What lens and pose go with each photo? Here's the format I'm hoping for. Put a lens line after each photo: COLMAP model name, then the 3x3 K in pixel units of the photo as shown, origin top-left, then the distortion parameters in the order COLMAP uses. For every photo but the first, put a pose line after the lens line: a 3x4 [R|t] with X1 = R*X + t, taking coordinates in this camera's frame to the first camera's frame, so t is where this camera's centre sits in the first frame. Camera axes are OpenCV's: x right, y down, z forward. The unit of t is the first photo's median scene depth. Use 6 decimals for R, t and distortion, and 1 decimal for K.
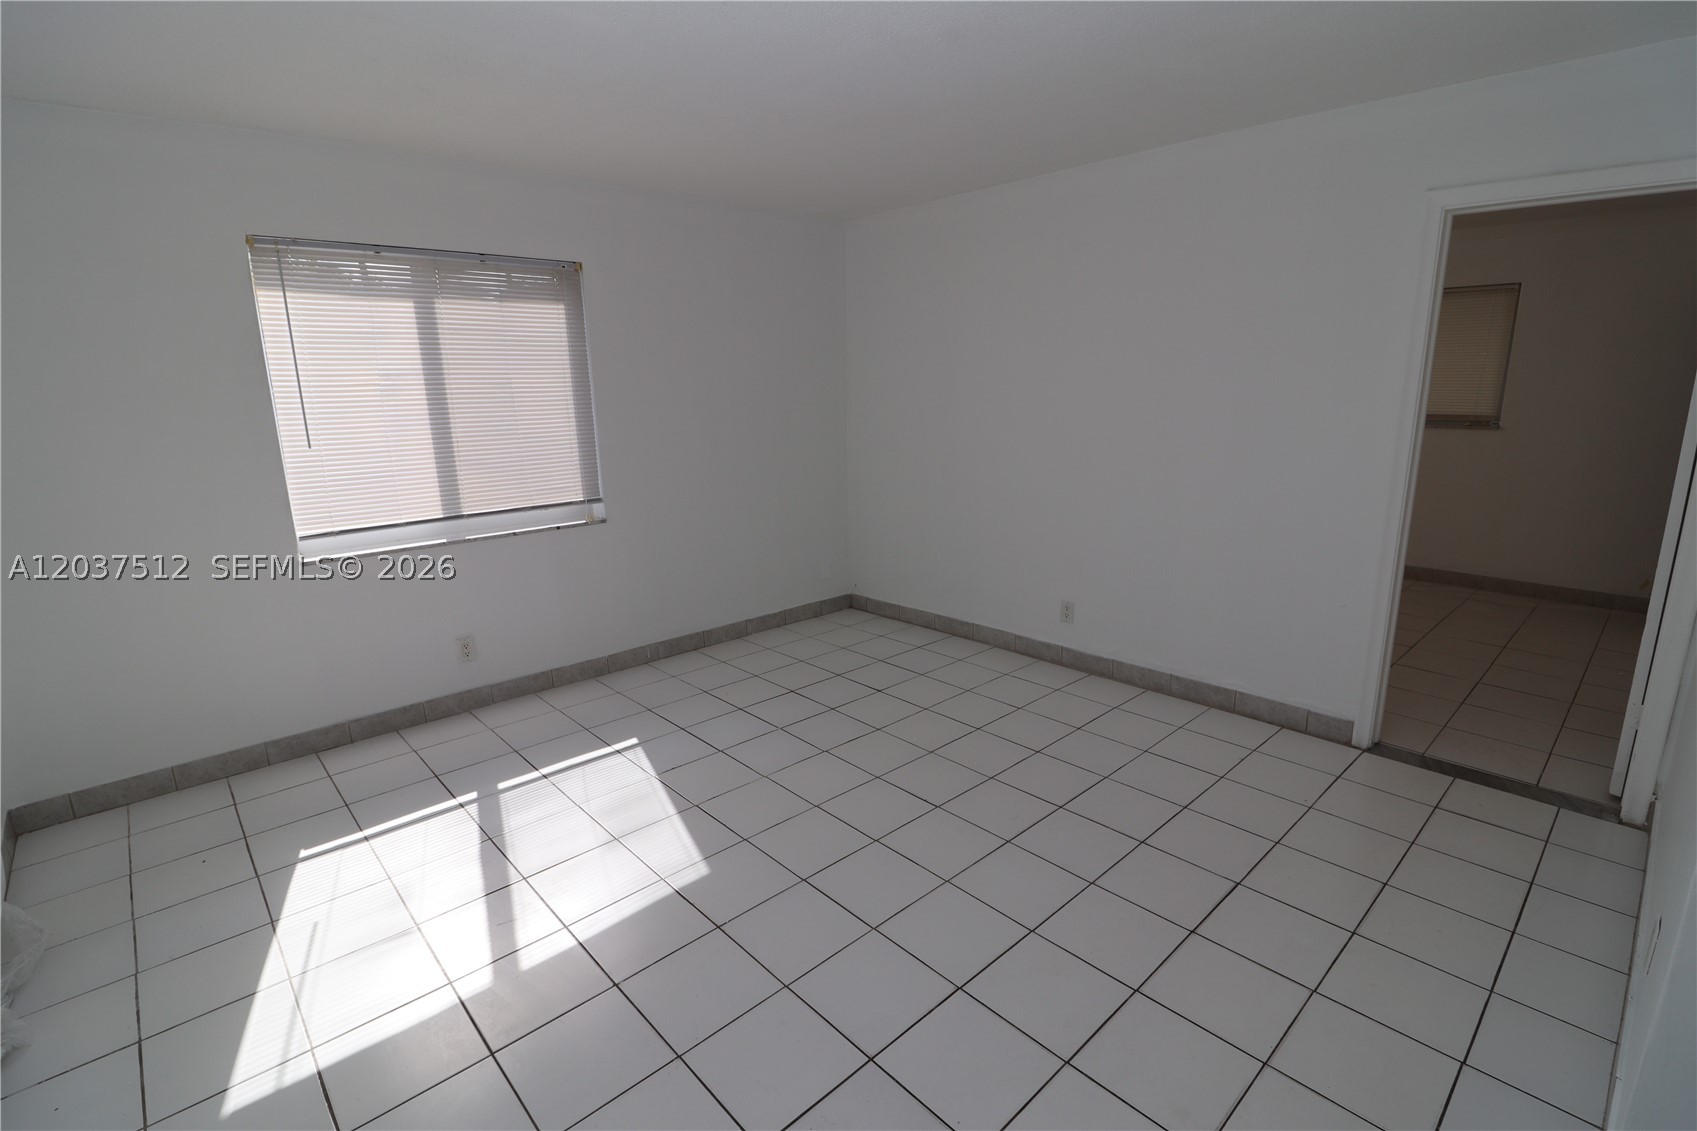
lens RADIAL K [[789.1, 0, 849.5], [0, 789.1, 564.8], [0, 0, 1]] dist [-0.000333, -0.013653]
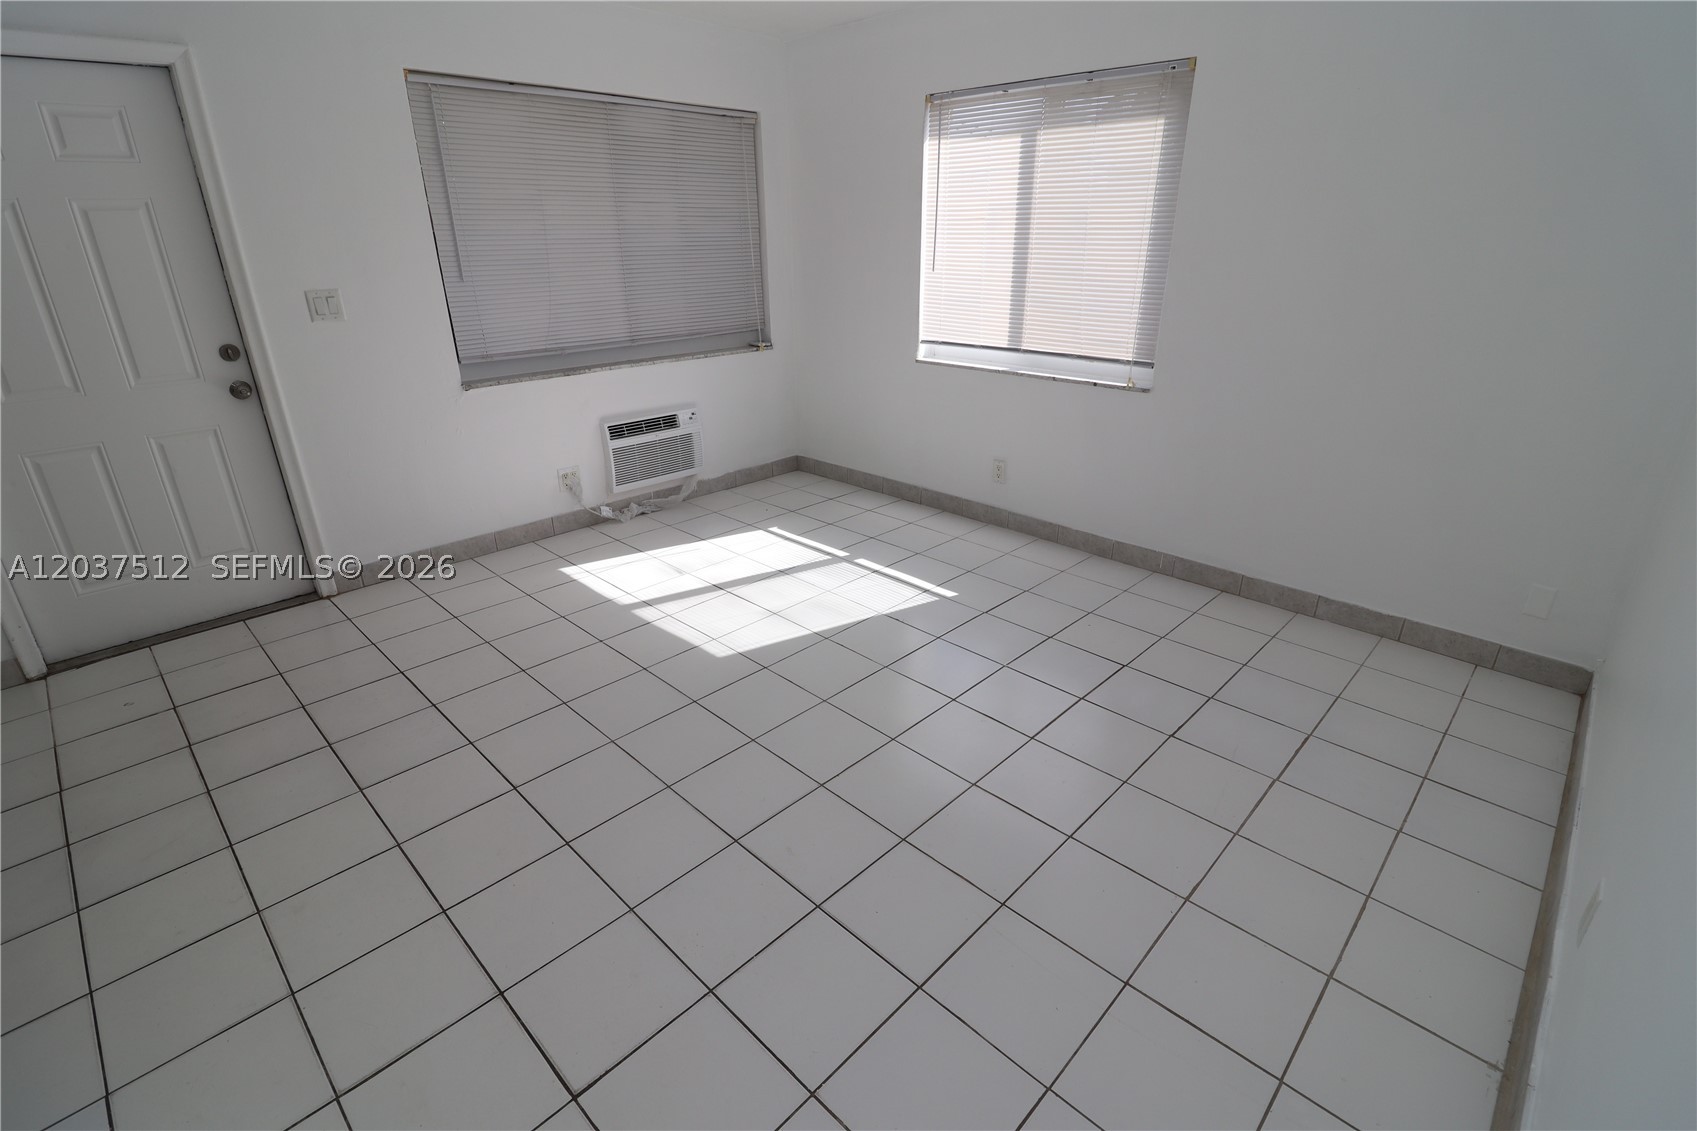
lens RADIAL K [[789.1, 0, 859.1], [0, 789.1, 557.9], [0, 0, 1]] dist [-0.000333, -0.013653]
pose [[0.061098, 0.398227, -0.915250, 0.593229], [-0.226862, 0.898505, 0.375796, -0.162775], [0.972009, 0.184675, 0.145240, 0.694852]]
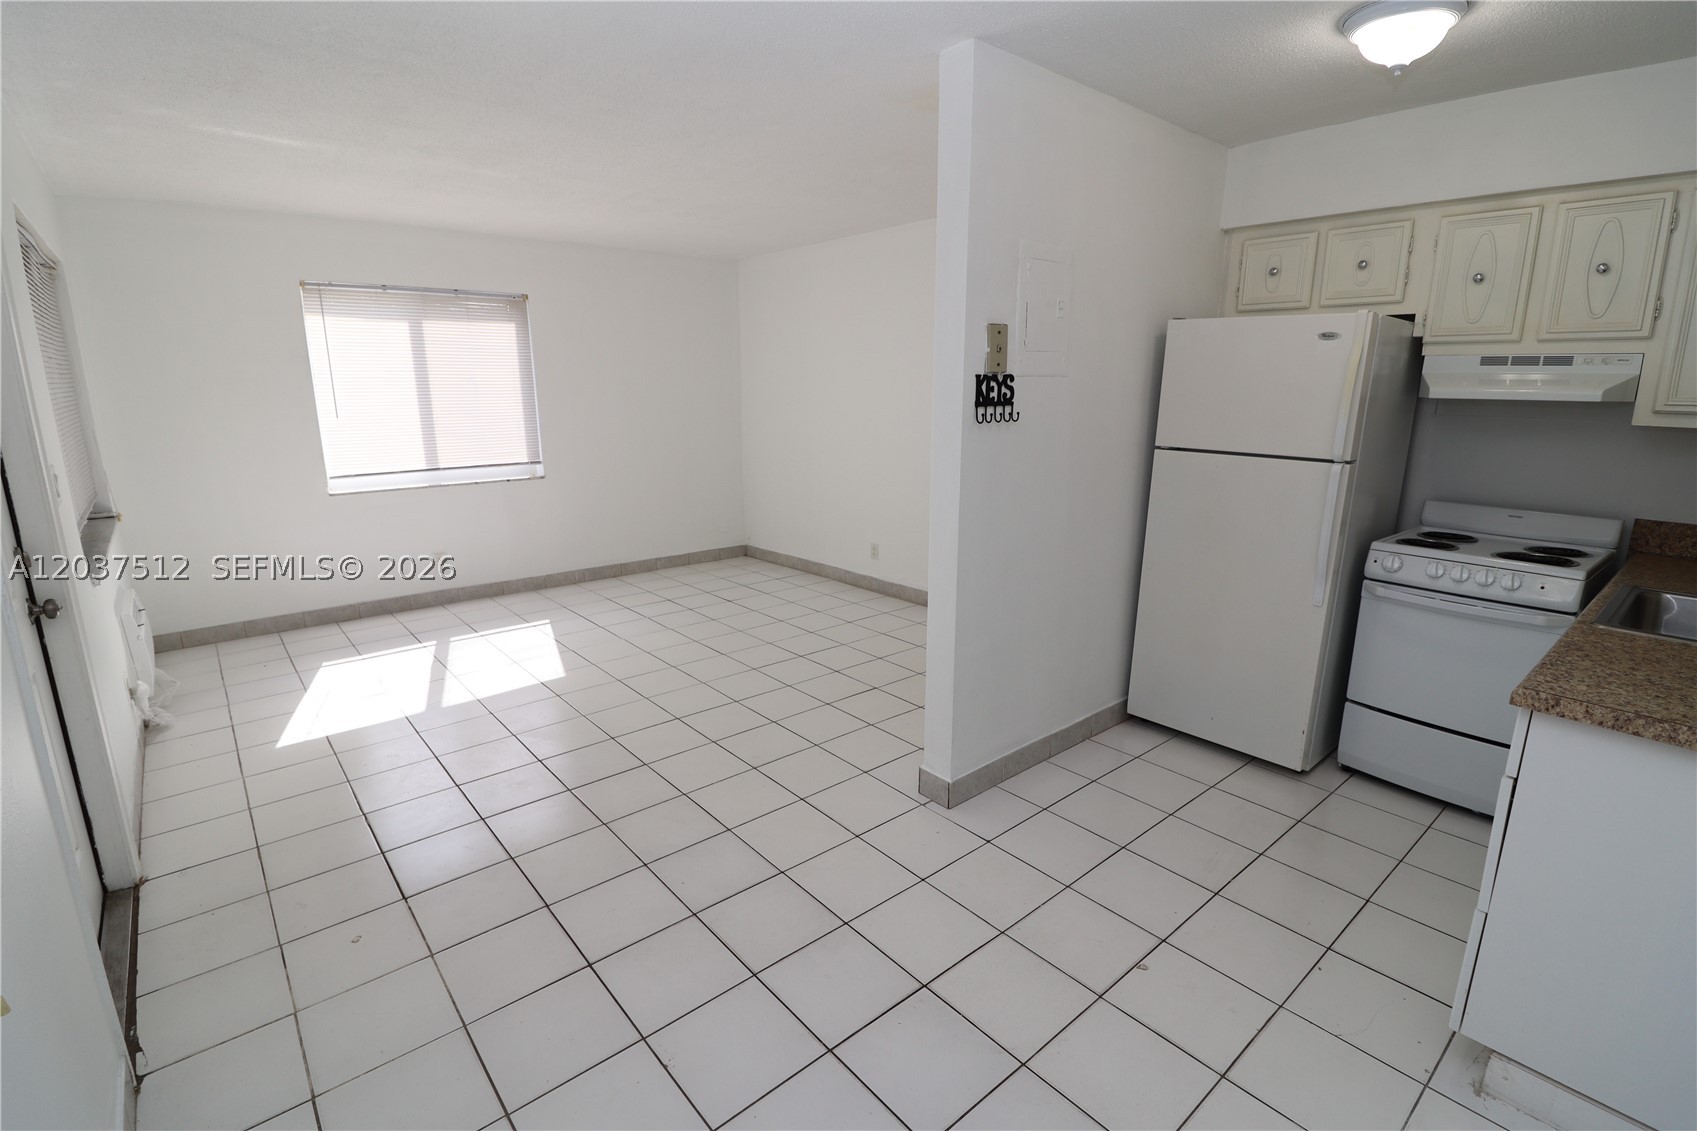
lens RADIAL K [[789.1, 0, 845.4], [0, 789.1, 567.1], [0, 0, 1]] dist [-0.000333, -0.013653]
pose [[0.999015, 0.025686, -0.036172, 0.319393], [-0.025611, 0.999669, 0.002535, 0.098594], [0.036225, -0.001606, 0.999342, -0.432904]]
